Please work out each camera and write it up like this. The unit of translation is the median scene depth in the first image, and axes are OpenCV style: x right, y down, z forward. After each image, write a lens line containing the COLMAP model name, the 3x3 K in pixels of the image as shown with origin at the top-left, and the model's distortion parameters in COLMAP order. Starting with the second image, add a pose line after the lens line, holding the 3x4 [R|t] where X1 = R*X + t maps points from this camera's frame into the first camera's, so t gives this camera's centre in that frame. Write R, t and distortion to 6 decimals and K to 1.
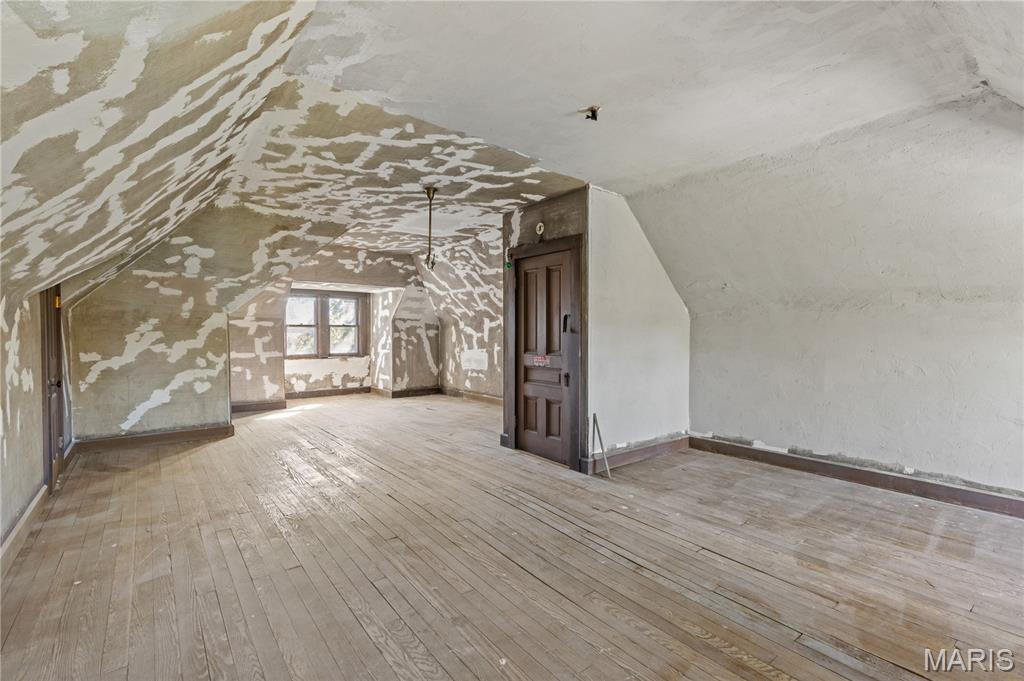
lens RADIAL K [[465.9, 0, 512.0], [0, 465.9, 340.5], [0, 0, 1]] dist [0.001230, 0.000040]
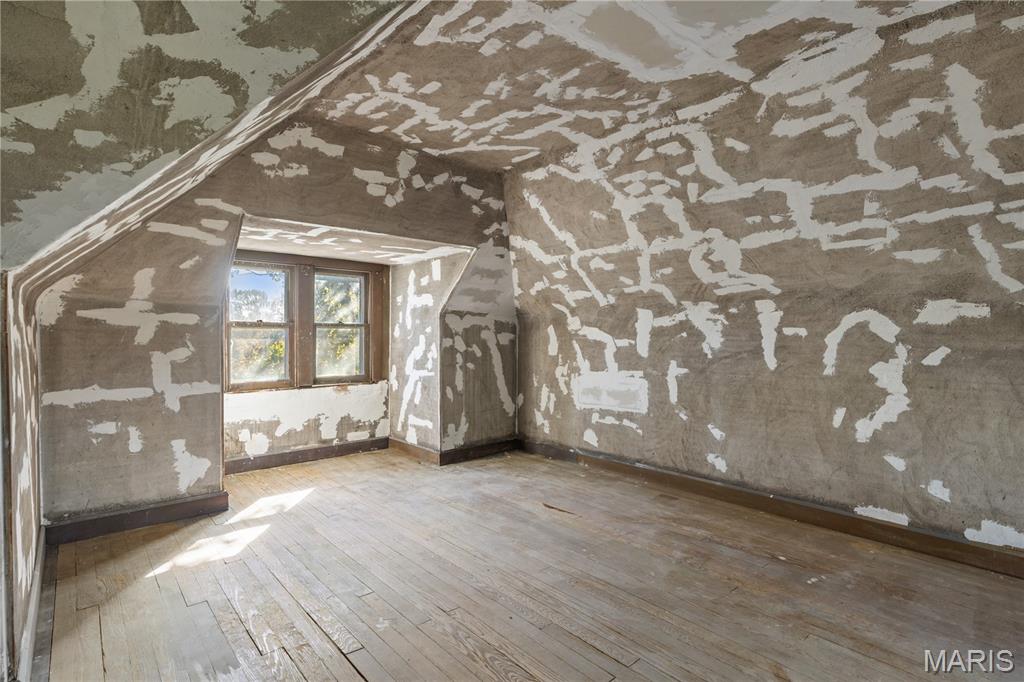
lens RADIAL K [[504.8, 0, 512.0], [0, 504.8, 341.0], [0, 0, 1]] dist [0.001260, 0.000304]
pose [[0.998419, -0.001268, 0.056198, -0.213248], [0.001663, 0.999974, -0.006990, -0.009896], [-0.056188, 0.007072, 0.998395, 0.445299]]
